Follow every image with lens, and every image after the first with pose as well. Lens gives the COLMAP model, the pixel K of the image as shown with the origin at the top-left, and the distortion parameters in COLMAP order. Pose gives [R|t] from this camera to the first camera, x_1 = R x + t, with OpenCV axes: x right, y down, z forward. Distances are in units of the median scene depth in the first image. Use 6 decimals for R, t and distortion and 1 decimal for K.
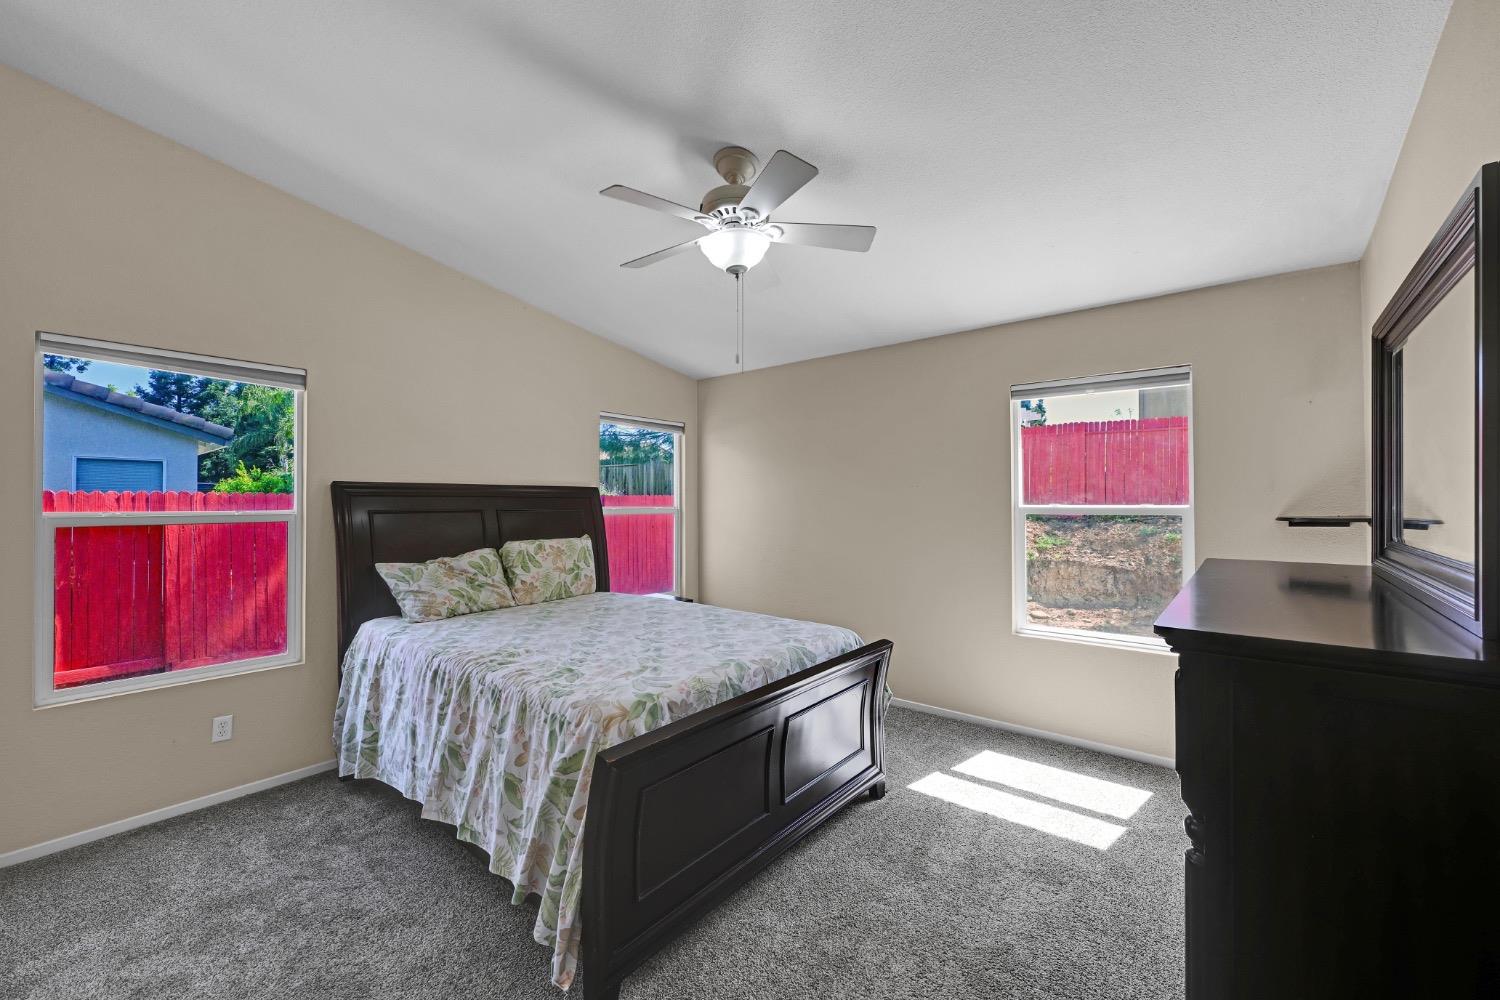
lens RADIAL K [[589.5, 0, 750.0], [0, 589.5, 500.0], [0, 0, 1]] dist [-0.000138, -0.000090]
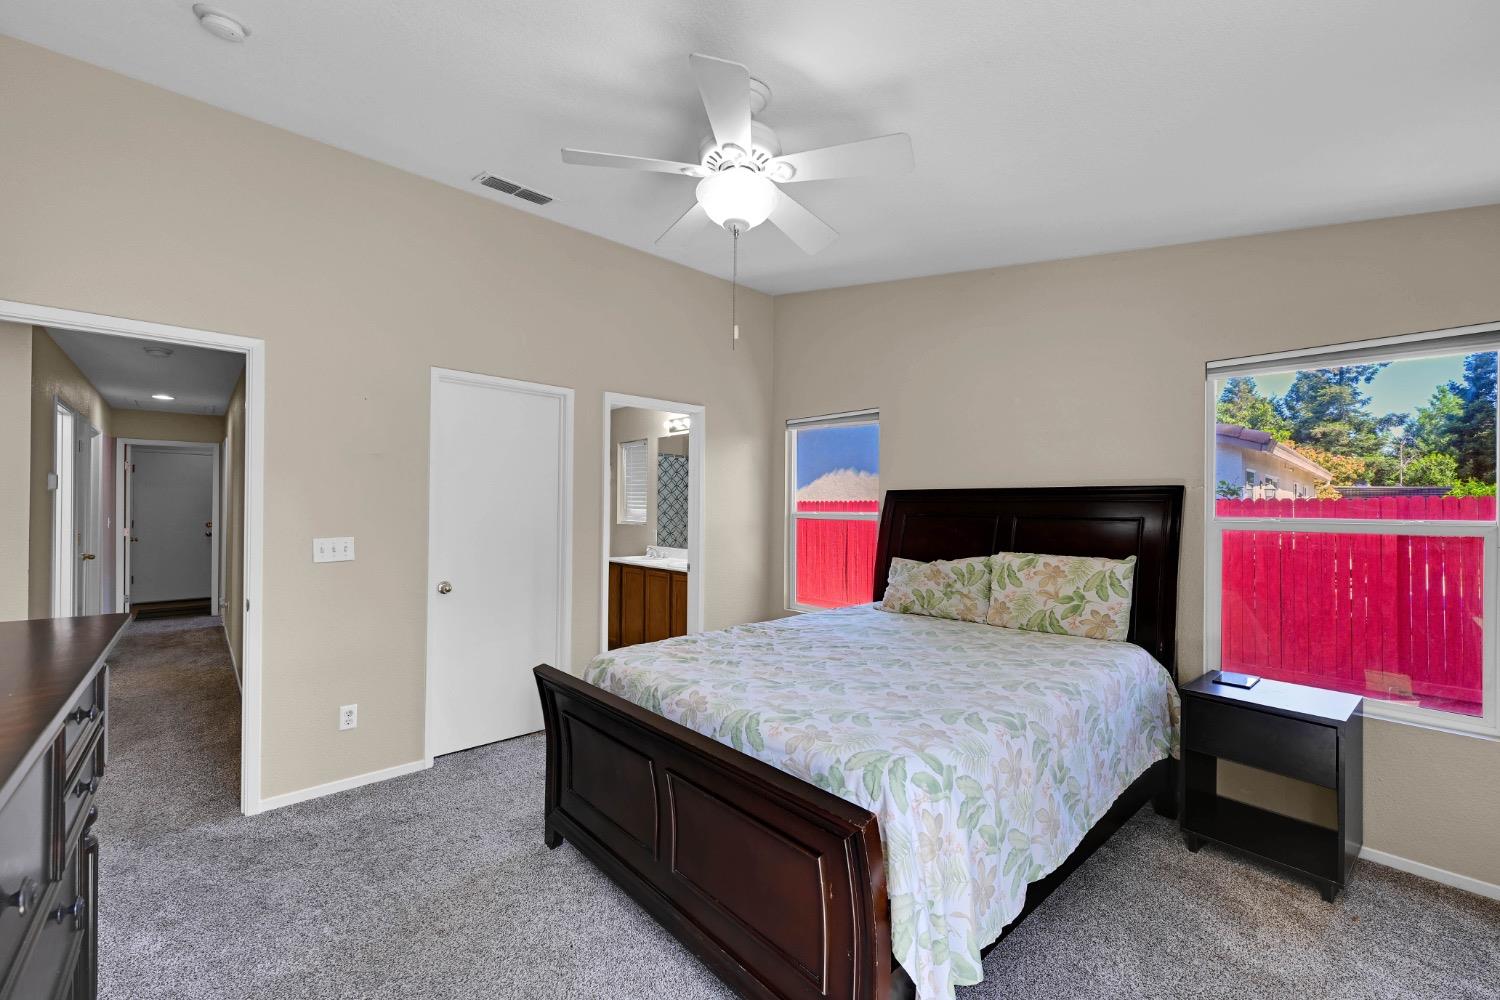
lens RADIAL K [[589.5, 0, 750.0], [0, 589.5, 500.0], [0, 0, 1]] dist [-0.000138, -0.000090]
pose [[-0.125694, -0.008183, -0.992035, 0.504819], [-0.000851, 0.999967, -0.008141, -0.001403], [0.992069, -0.000179, -0.125697, 0.701918]]
